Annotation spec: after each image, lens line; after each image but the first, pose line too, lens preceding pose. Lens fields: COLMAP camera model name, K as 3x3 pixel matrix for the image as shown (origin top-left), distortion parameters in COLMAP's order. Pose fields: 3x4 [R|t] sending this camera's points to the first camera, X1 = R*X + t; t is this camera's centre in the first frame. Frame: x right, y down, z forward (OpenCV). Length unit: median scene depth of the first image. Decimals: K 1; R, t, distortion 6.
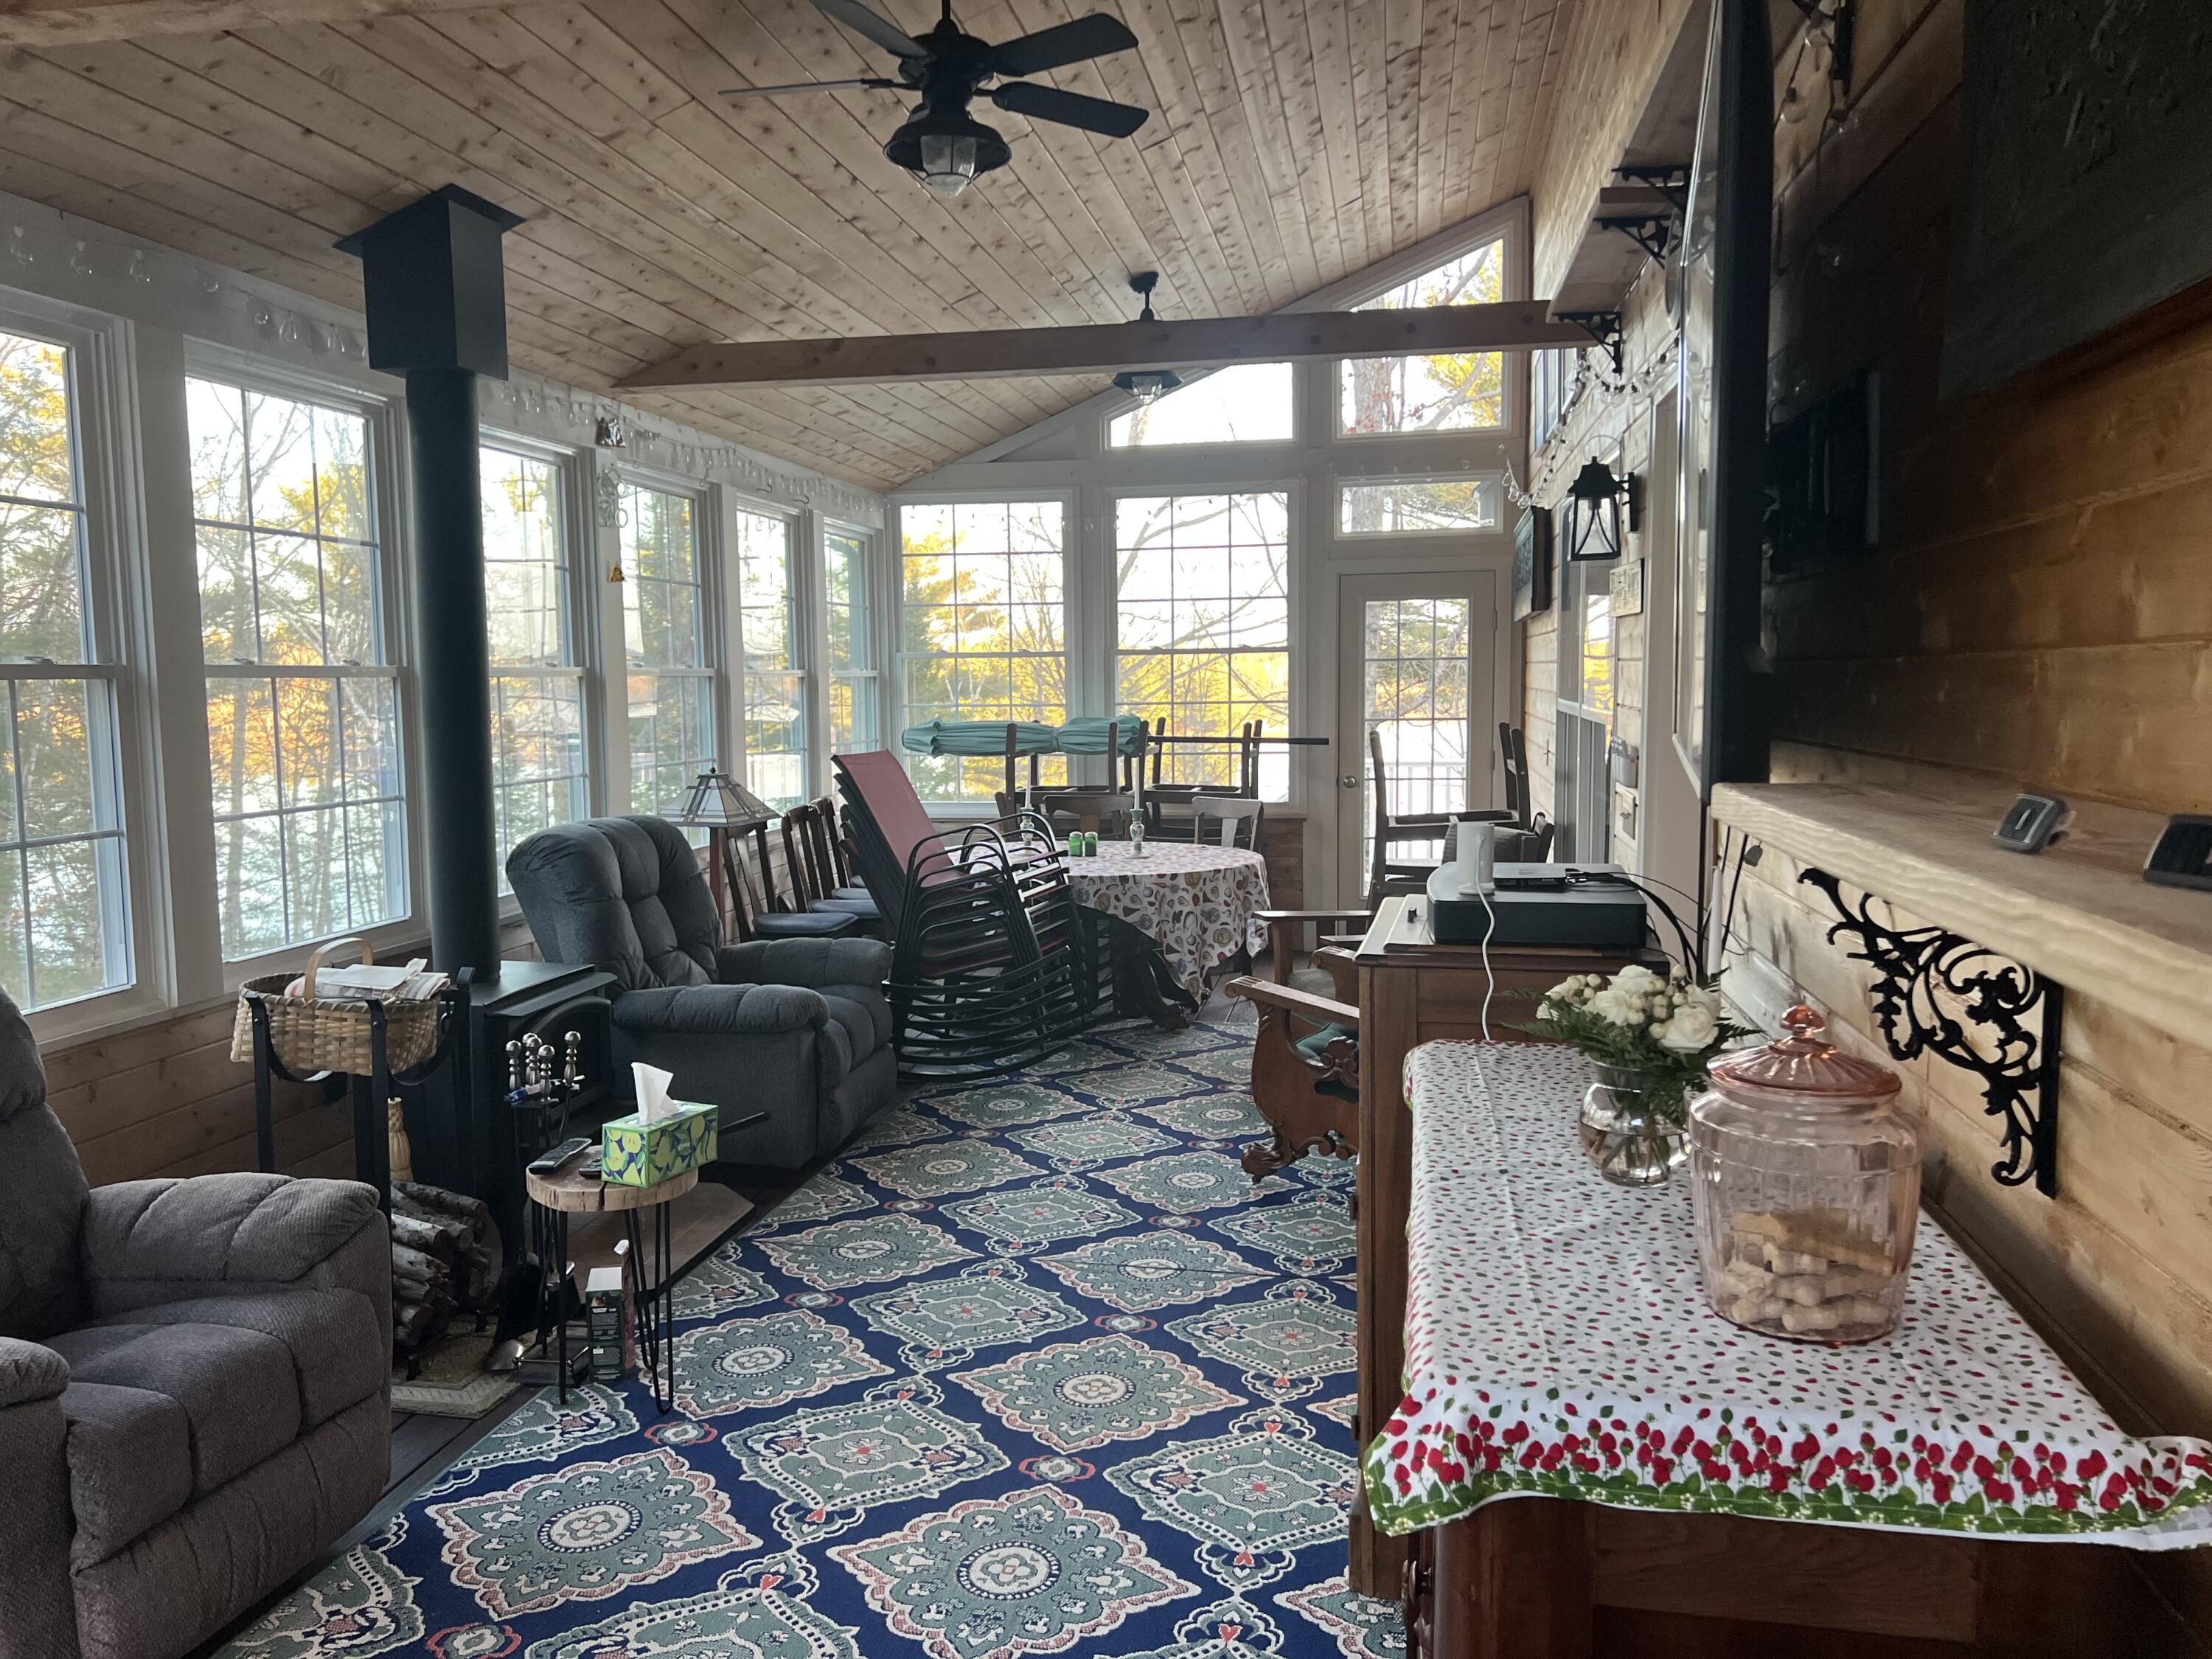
lens RADIAL K [[1664.6, 0, 1113.8], [0, 1664.6, 838.0], [0, 0, 1]] dist [0.060657, -0.035406]
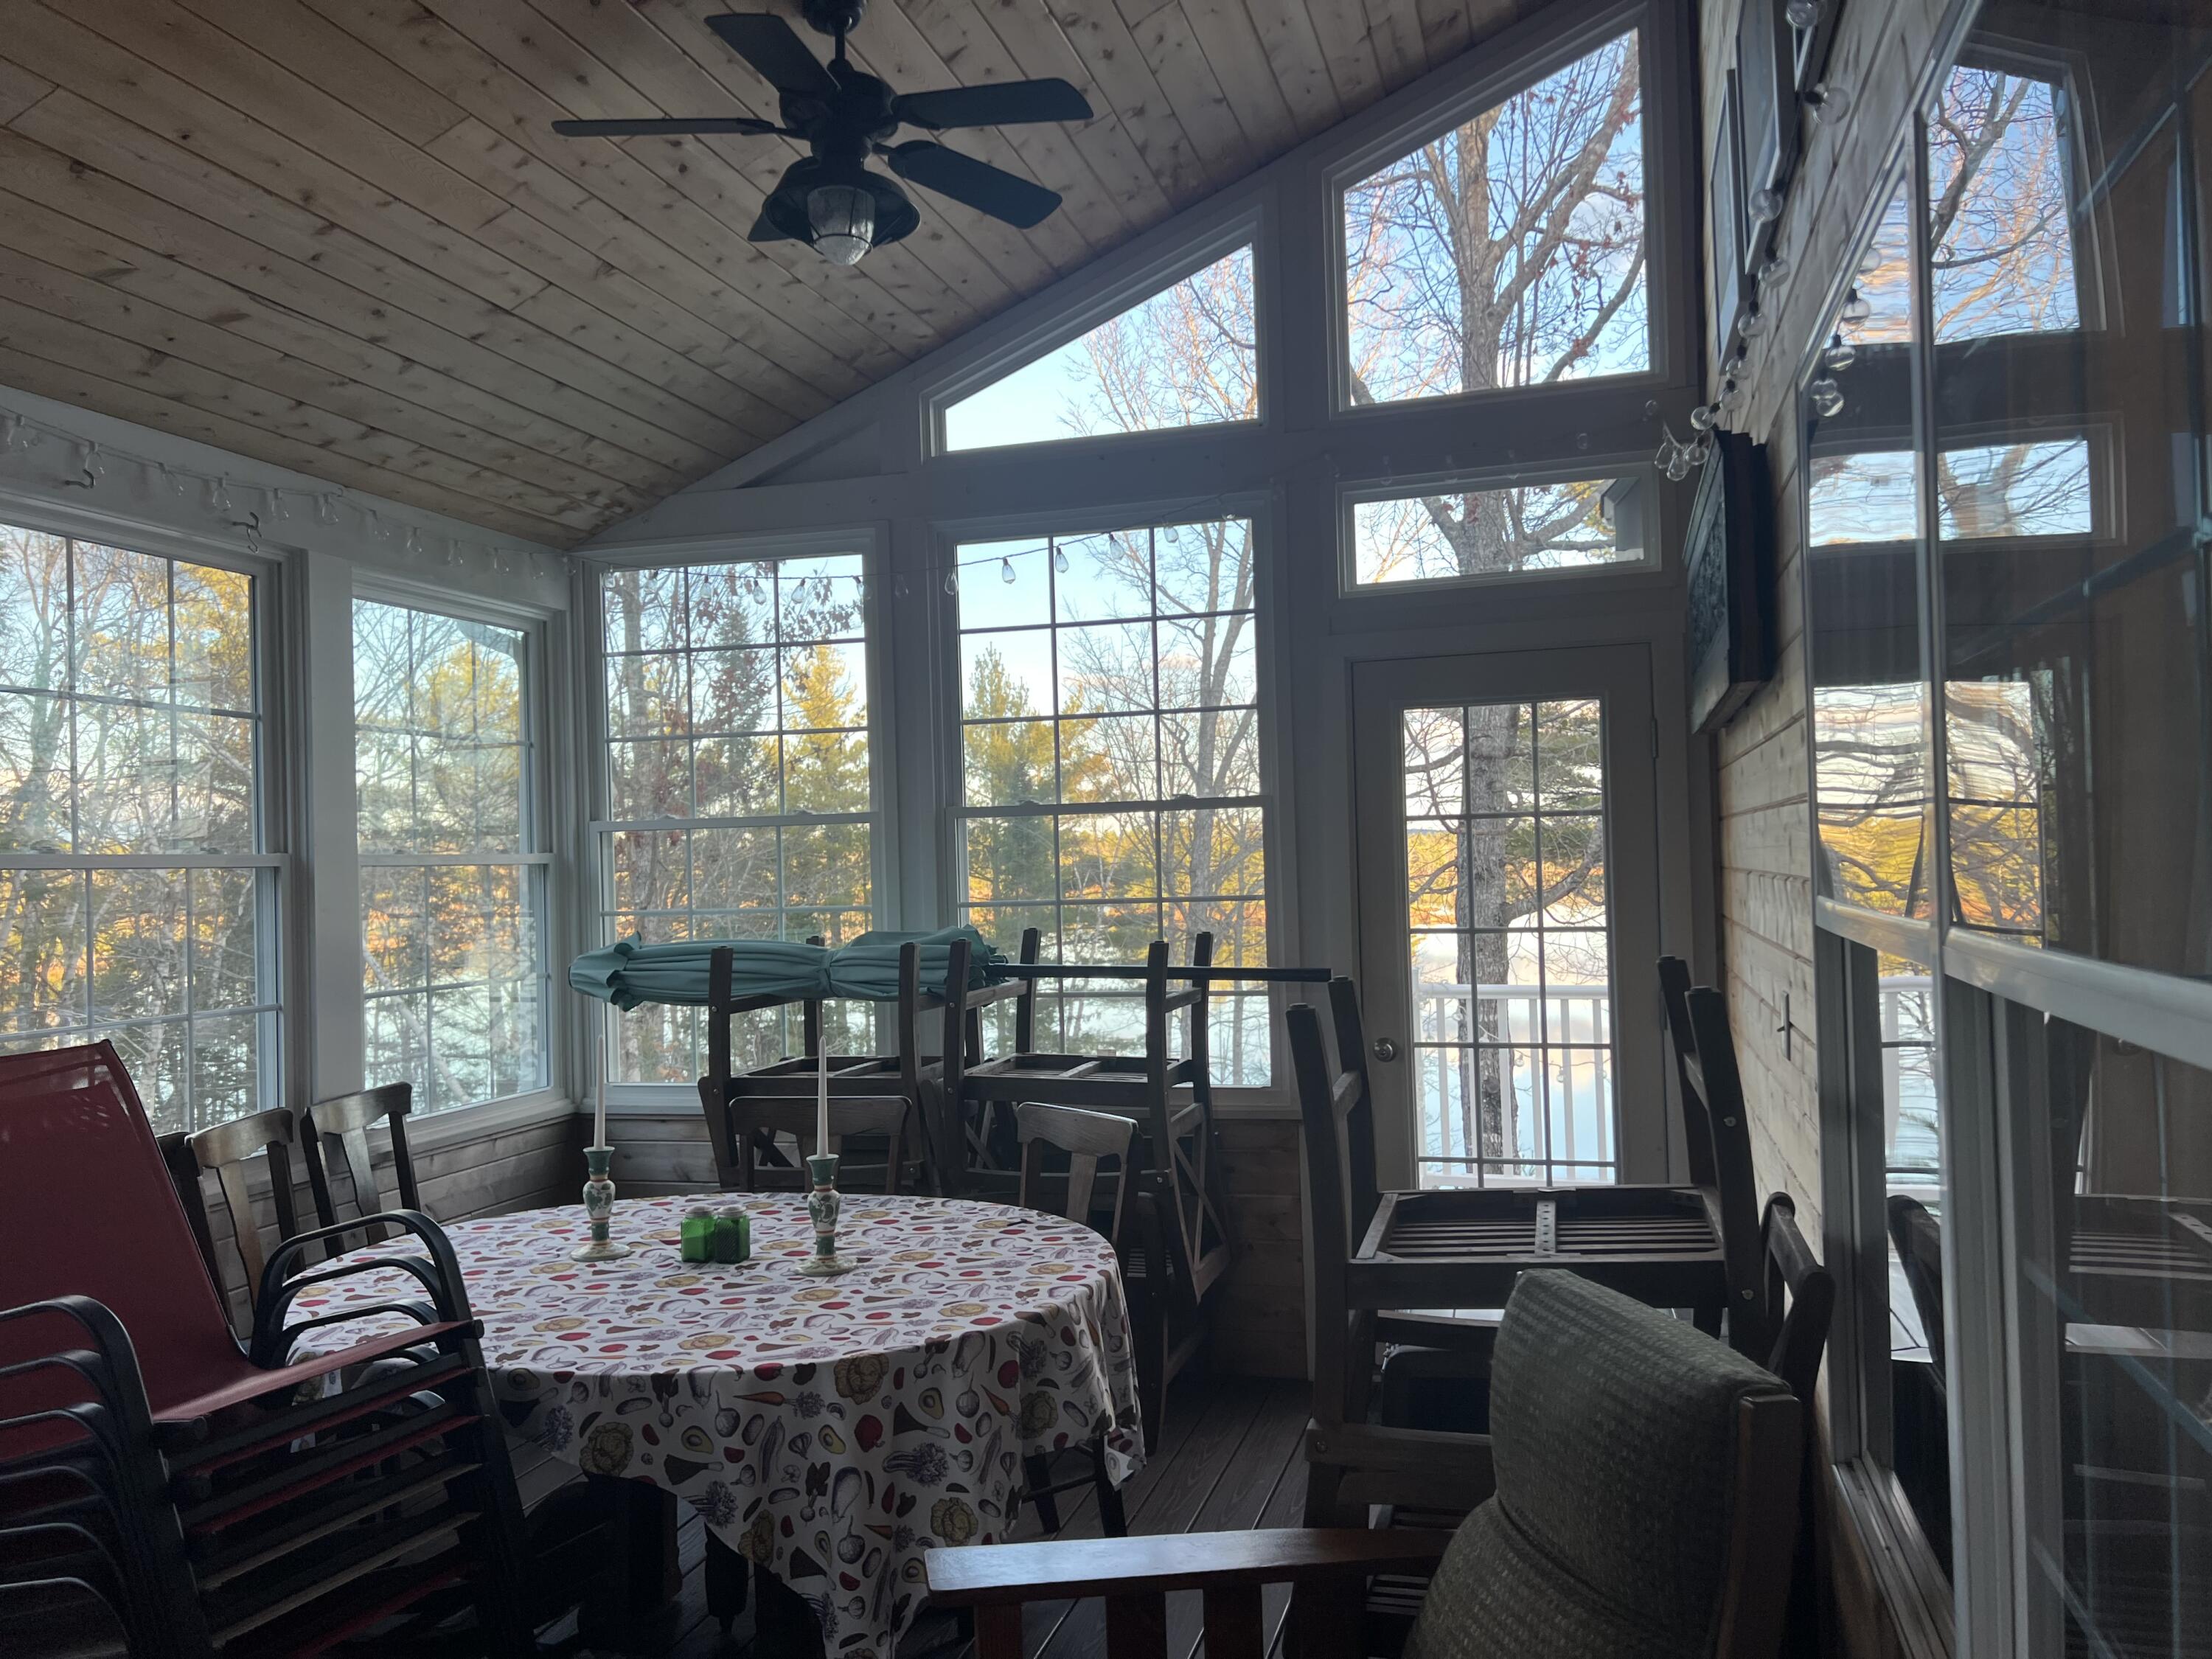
lens RADIAL K [[1664.6, 0, 1110.8], [0, 1664.6, 813.5], [0, 0, 1]] dist [0.060657, -0.035406]
pose [[0.994525, -0.015687, -0.103316, 0.116004], [0.002576, 0.992048, -0.125836, -0.043593], [0.104468, 0.124881, 0.986657, 0.480765]]
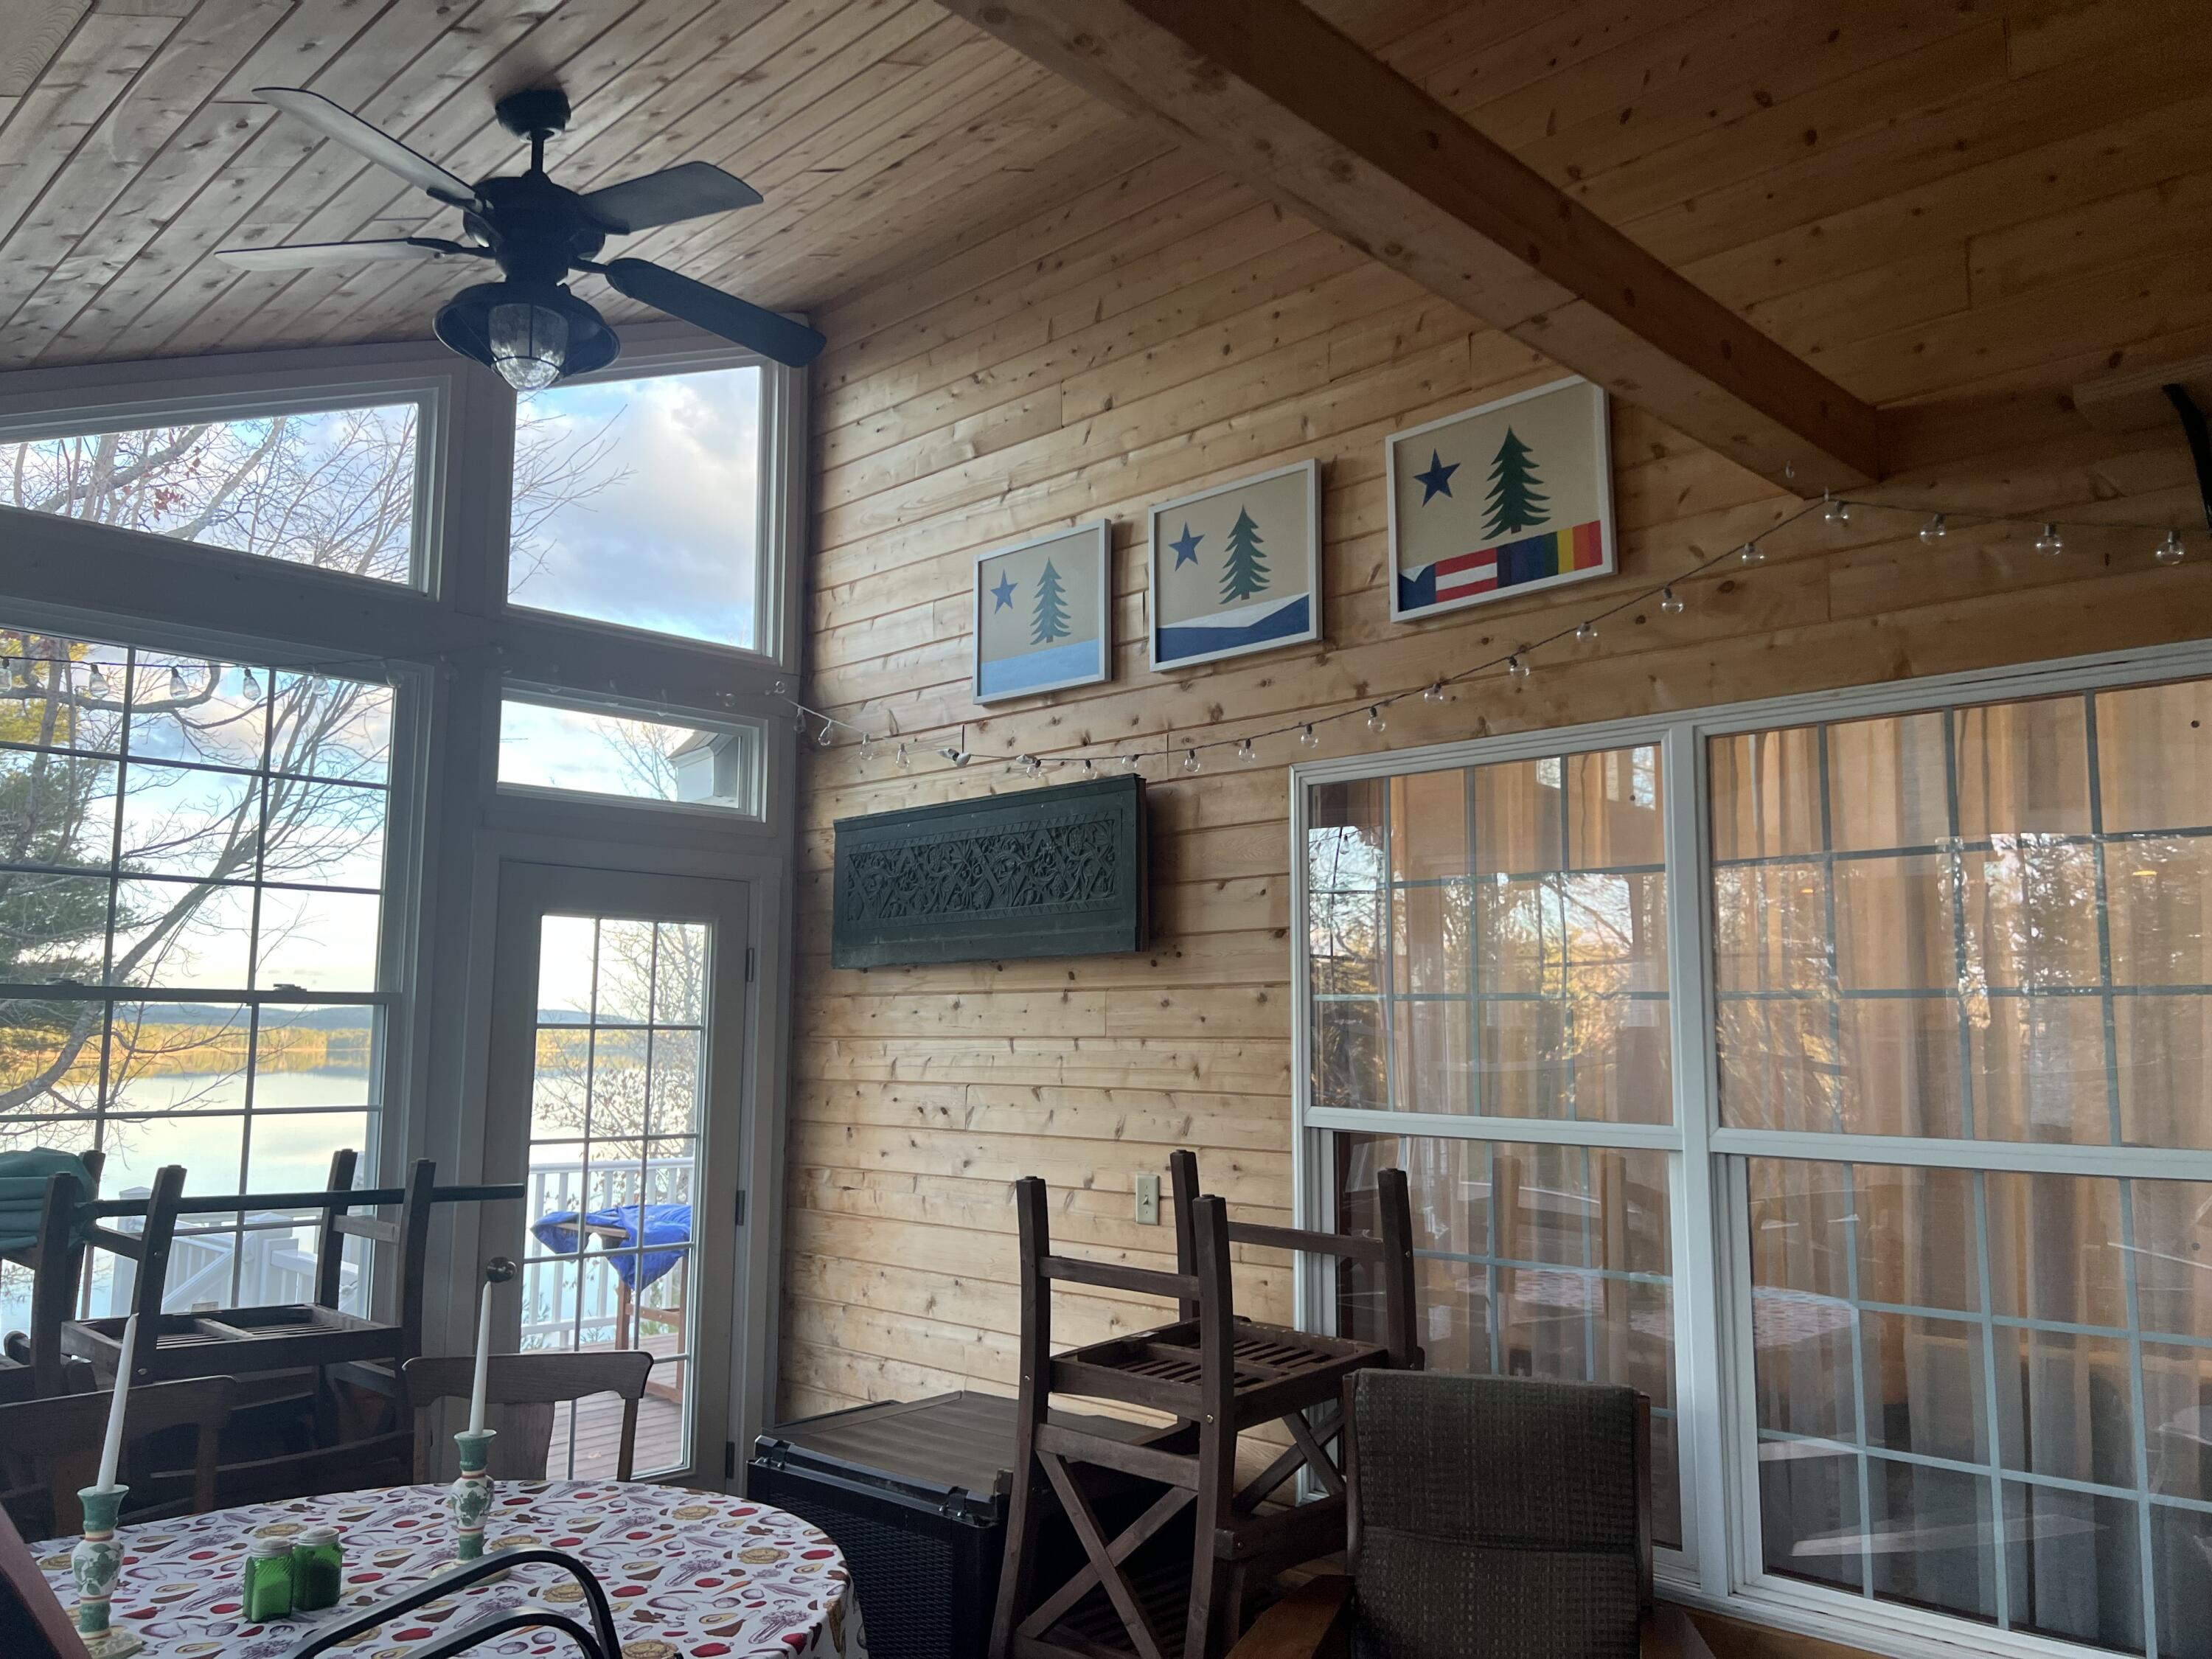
lens RADIAL K [[1664.6, 0, 1117.8], [0, 1664.6, 836.7], [0, 0, 1]] dist [0.060657, -0.035406]
pose [[0.561766, 0.122776, 0.818135, -0.180905], [0.065684, 0.979185, -0.192046, -0.053999], [-0.824685, 0.161623, 0.542008, 0.570670]]
